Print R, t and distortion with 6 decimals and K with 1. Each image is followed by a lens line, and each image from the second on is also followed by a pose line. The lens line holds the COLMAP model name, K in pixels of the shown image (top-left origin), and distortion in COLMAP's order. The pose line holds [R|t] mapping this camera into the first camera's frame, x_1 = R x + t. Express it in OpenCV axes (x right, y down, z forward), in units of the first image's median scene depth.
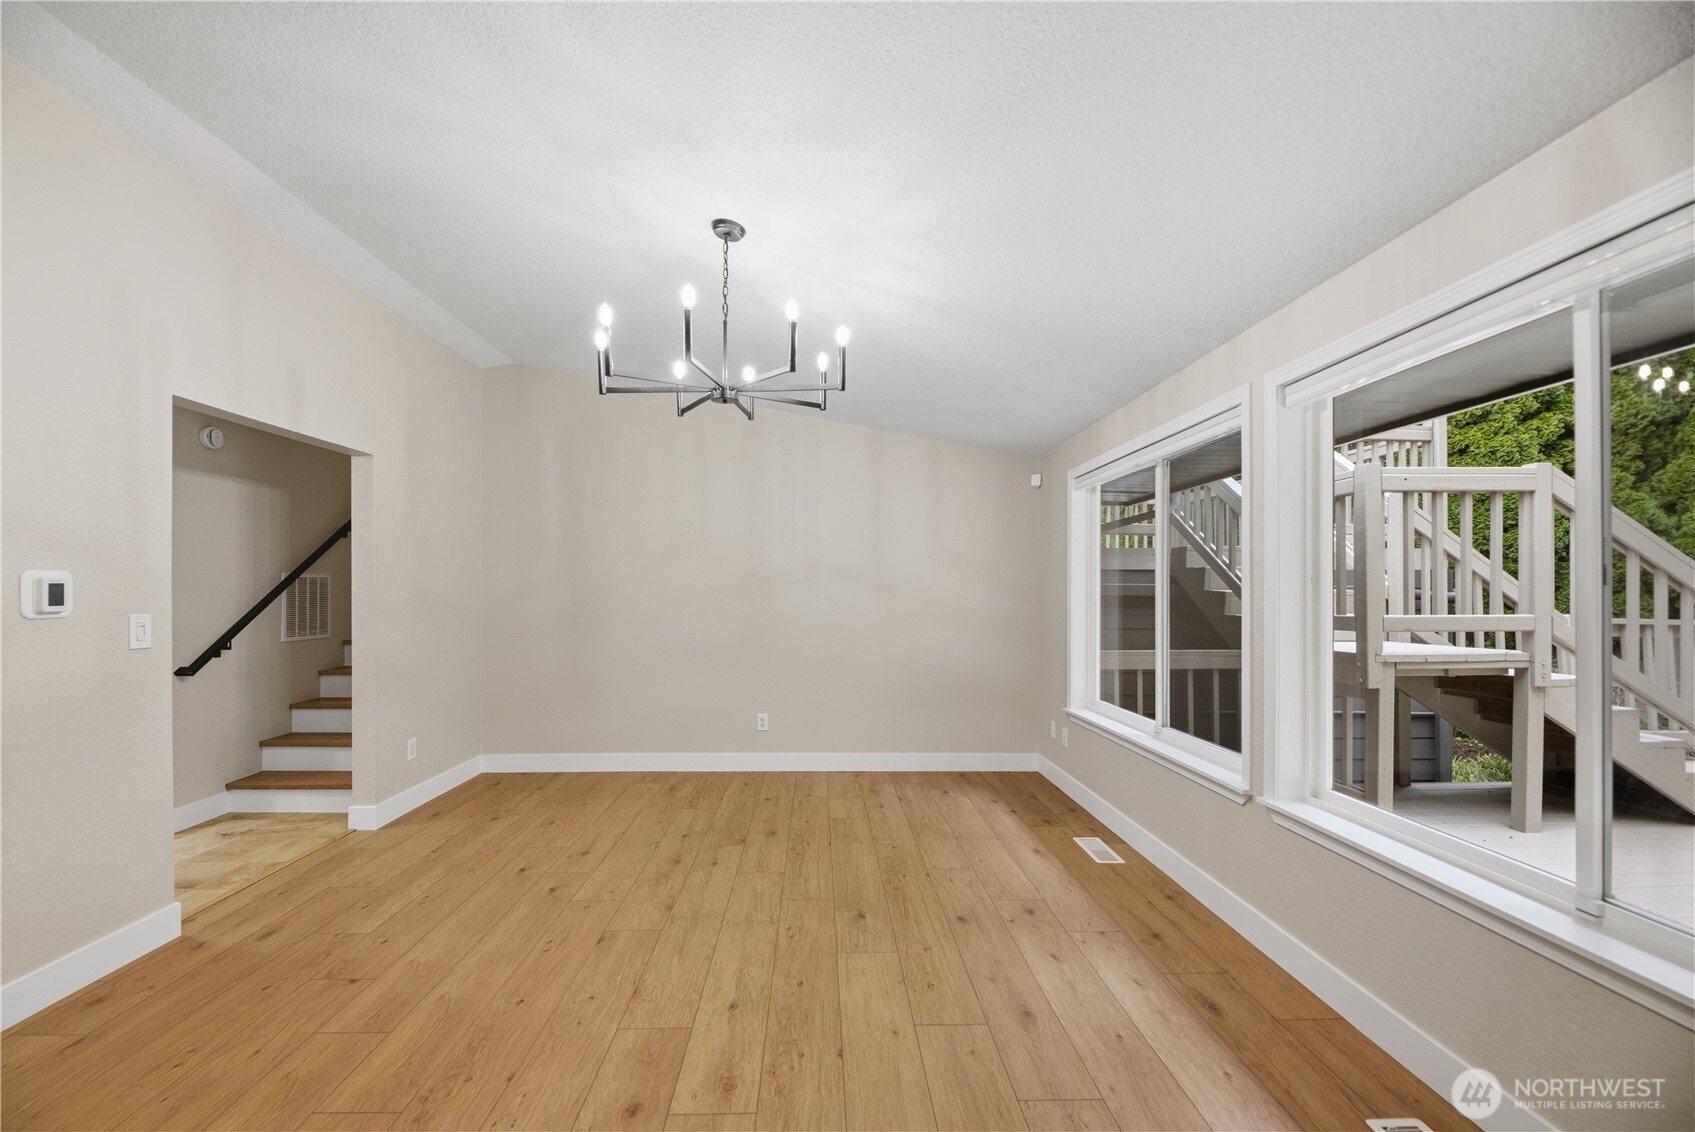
lens RADIAL K [[691.6, 0, 843.3], [0, 691.6, 589.8], [0, 0, 1]] dist [-0.001136, -0.003310]
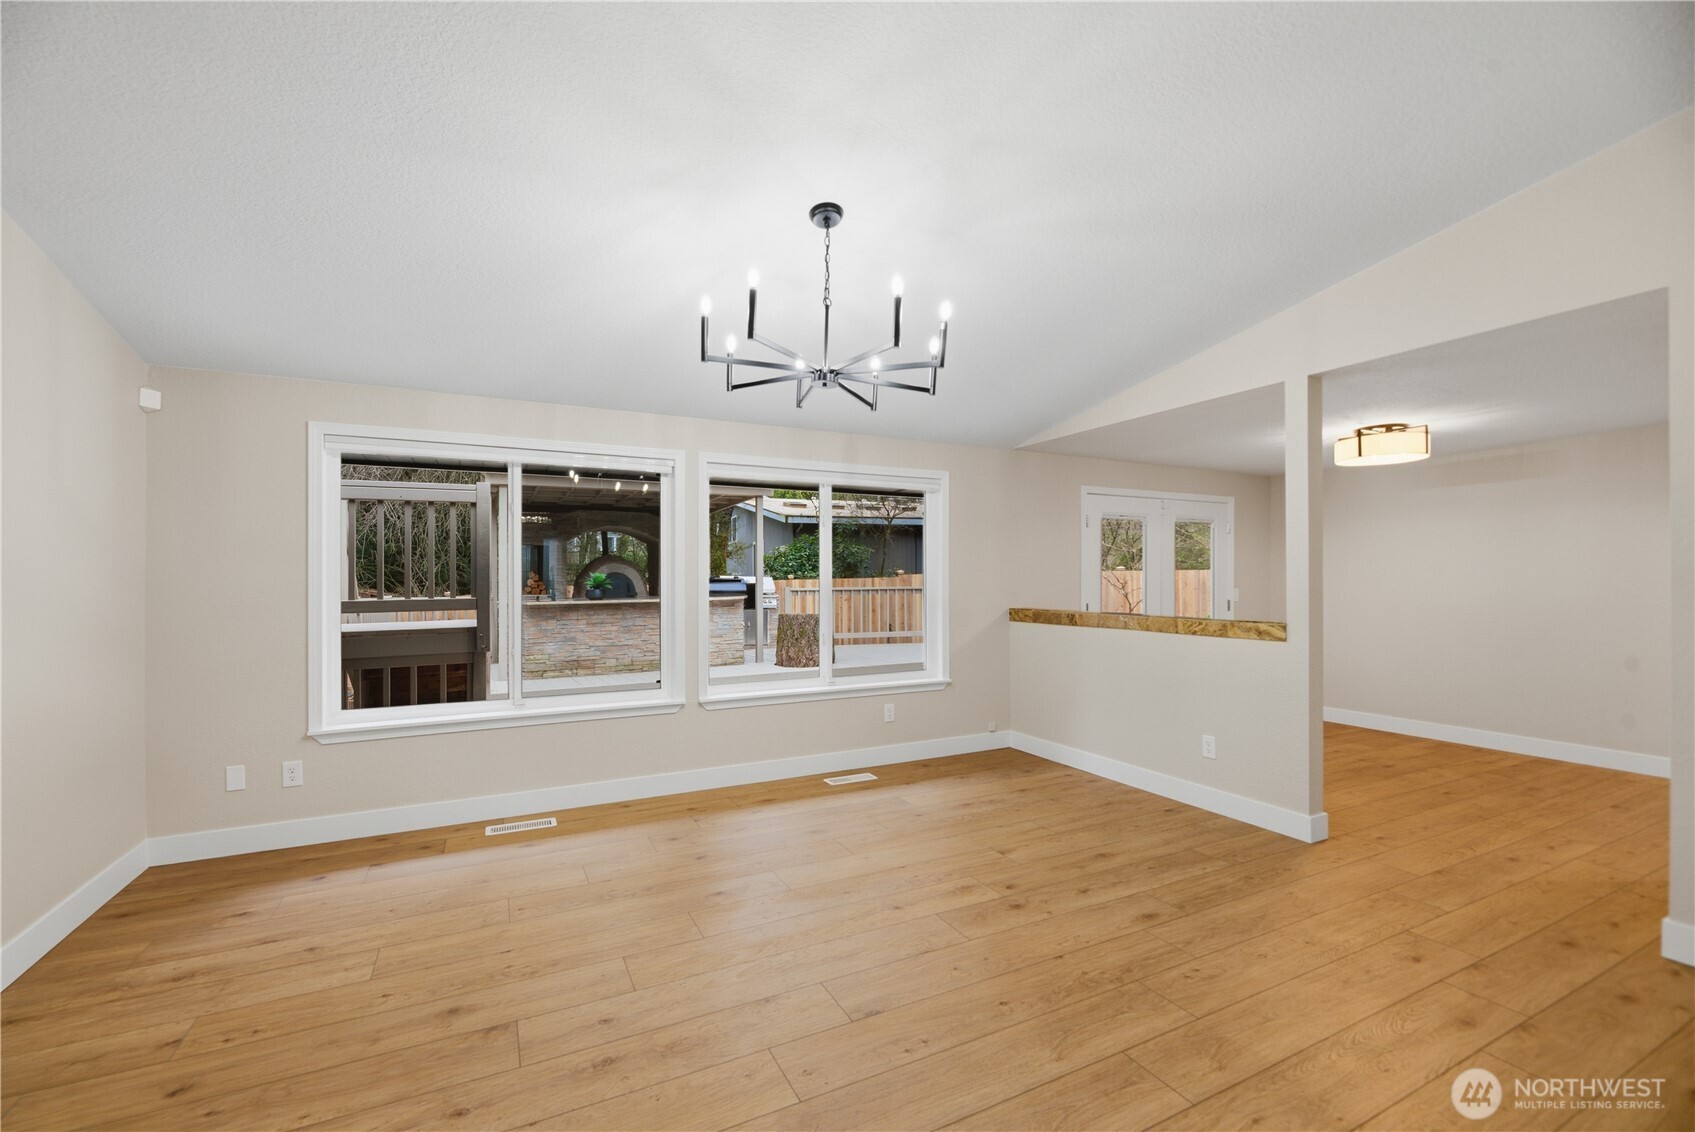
lens RADIAL K [[691.6, 0, 829.8], [0, 691.6, 572.3], [0, 0, 1]] dist [-0.001136, -0.003310]
pose [[-0.410542, 0.011181, 0.911773, -0.738564], [-0.002983, 0.999903, -0.013605, 0.004798], [-0.911837, -0.008305, -0.410468, 0.954897]]
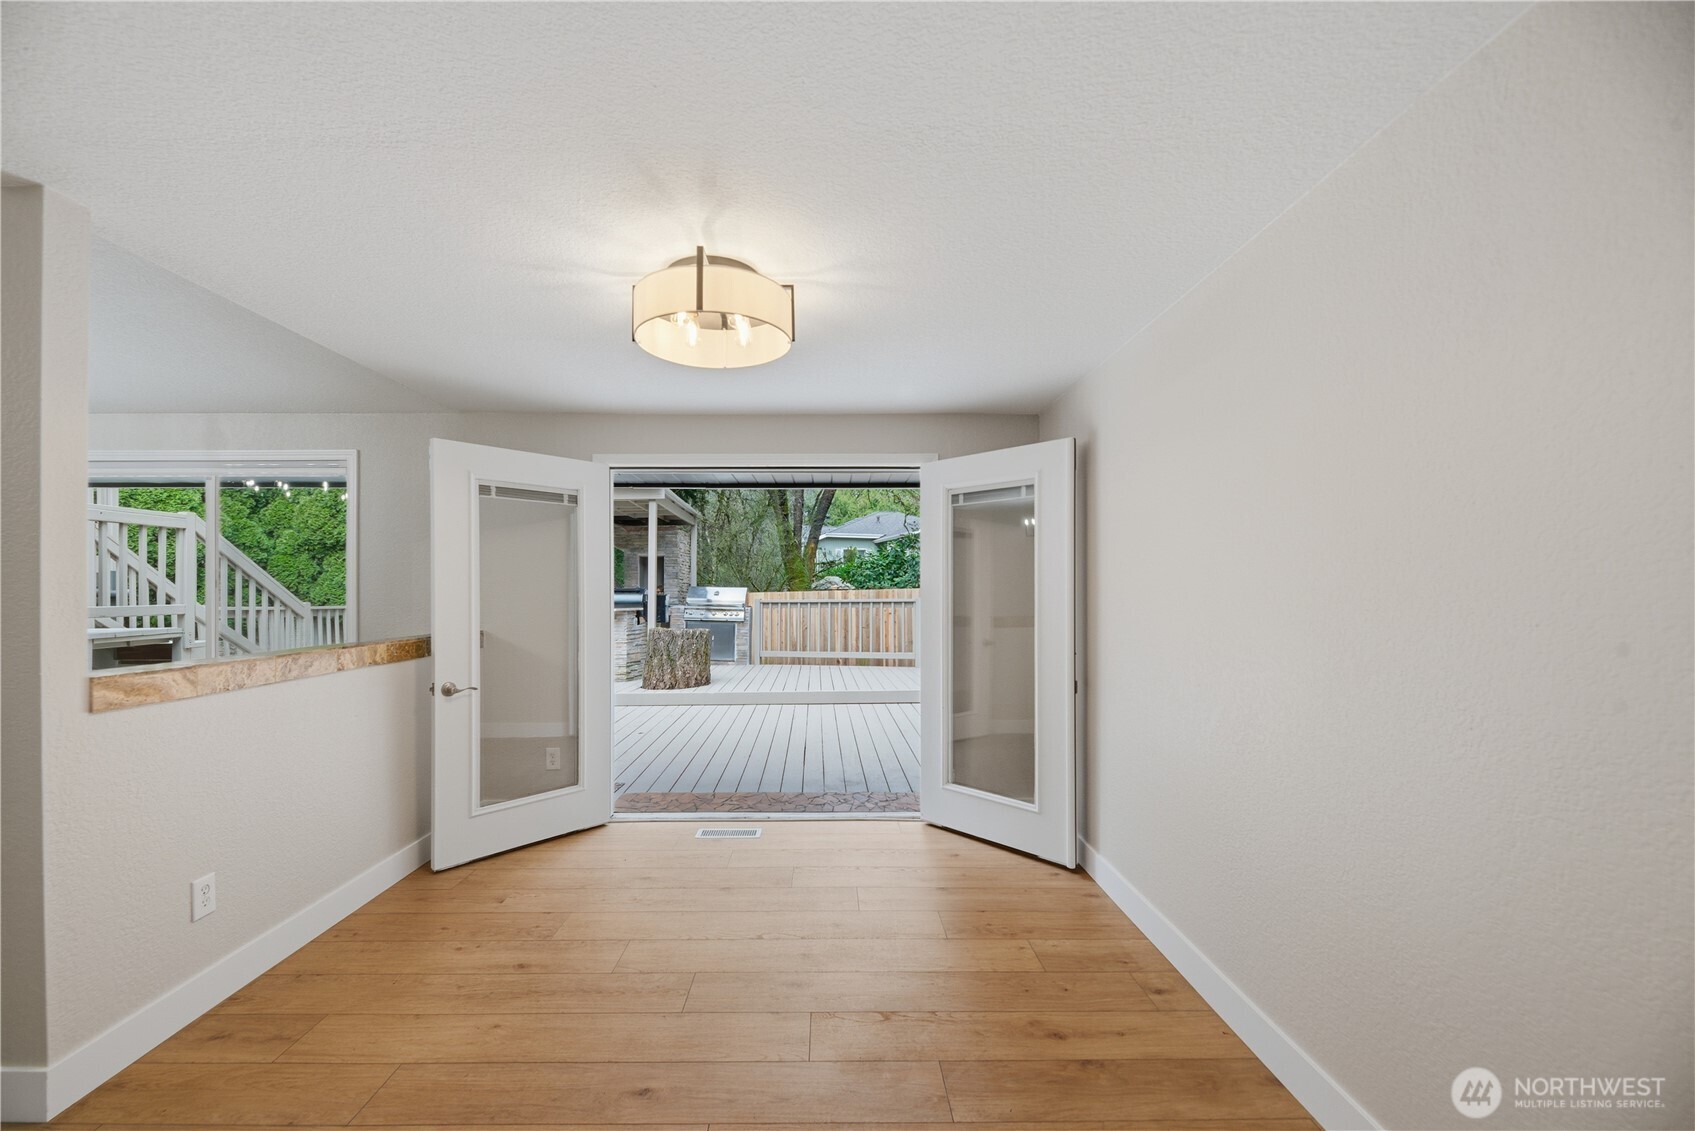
lens RADIAL K [[691.6, 0, 843.6], [0, 691.6, 592.7], [0, 0, 1]] dist [-0.001136, -0.003310]
pose [[0.015169, -0.005706, 0.999869, -0.605259], [-0.006271, 0.999964, 0.005802, -0.011408], [-0.999865, -0.006359, 0.015132, -0.587407]]
